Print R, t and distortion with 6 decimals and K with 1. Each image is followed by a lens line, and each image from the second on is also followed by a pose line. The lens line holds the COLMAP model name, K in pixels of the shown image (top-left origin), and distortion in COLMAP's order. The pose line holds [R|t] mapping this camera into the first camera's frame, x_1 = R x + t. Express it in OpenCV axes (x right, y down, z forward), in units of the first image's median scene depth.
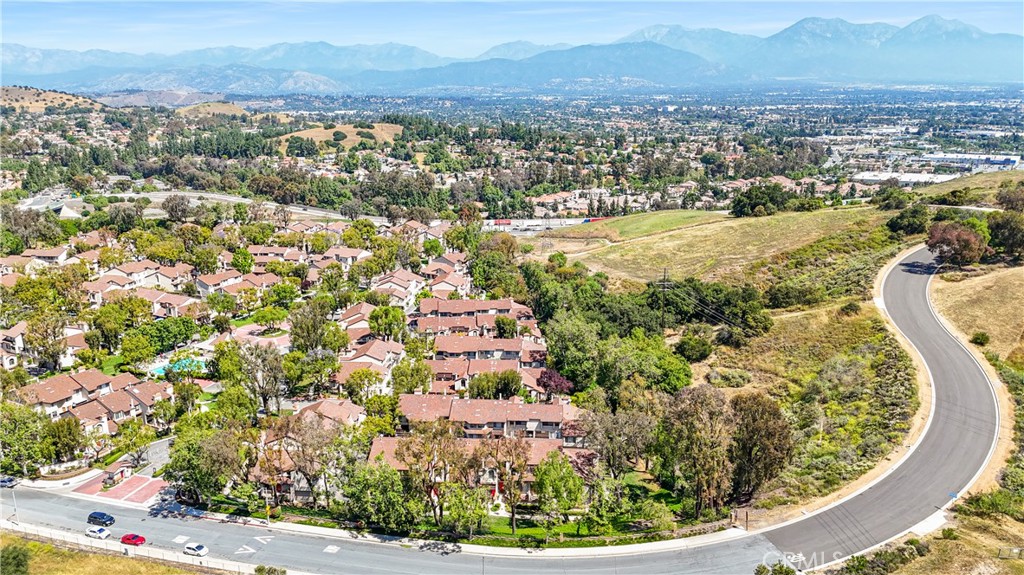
lens RADIAL K [[756.3, 0, 512.0], [0, 756.3, 287.5], [0, 0, 1]] dist [0.090532, -0.093476]
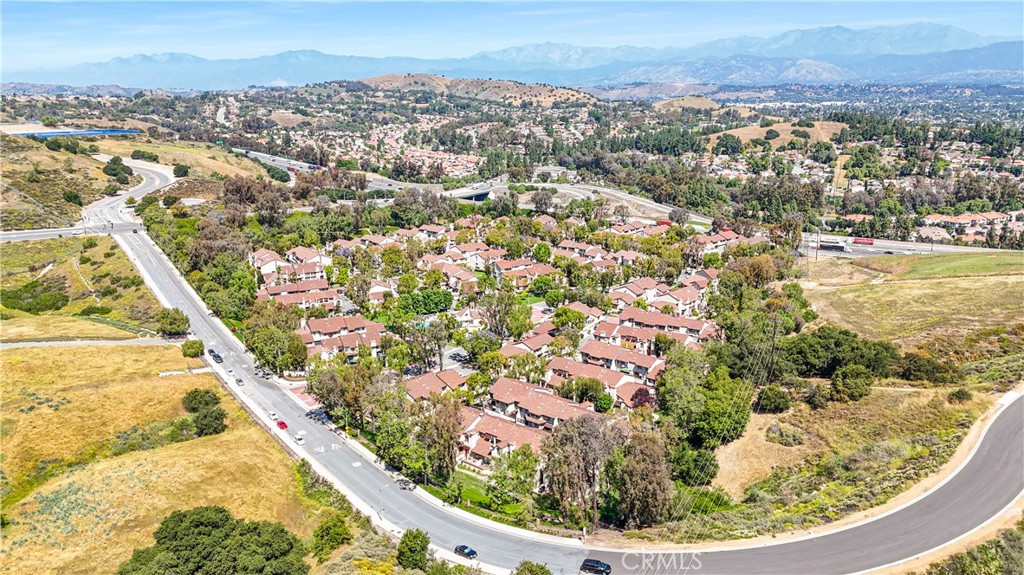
lens RADIAL K [[756.3, 0, 512.0], [0, 756.3, 287.5], [0, 0, 1]] dist [0.090532, -0.093476]
pose [[0.812481, 0.148932, -0.563643, 0.121654], [-0.140629, 0.988336, 0.058435, -0.017859], [0.565772, 0.031788, 0.823949, -0.004110]]
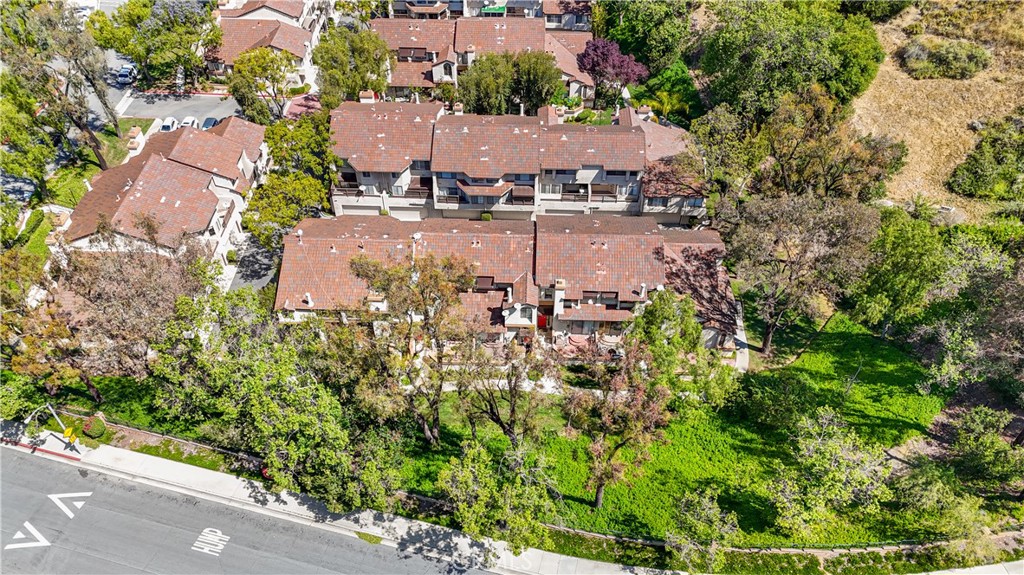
lens RADIAL K [[756.3, 0, 512.0], [0, 756.3, 287.5], [0, 0, 1]] dist [0.090532, -0.093476]
pose [[0.999015, -0.028916, 0.033653, -0.009976], [0.007690, 0.859829, 0.510523, -0.005254], [-0.043698, -0.509762, 0.859205, 0.107038]]
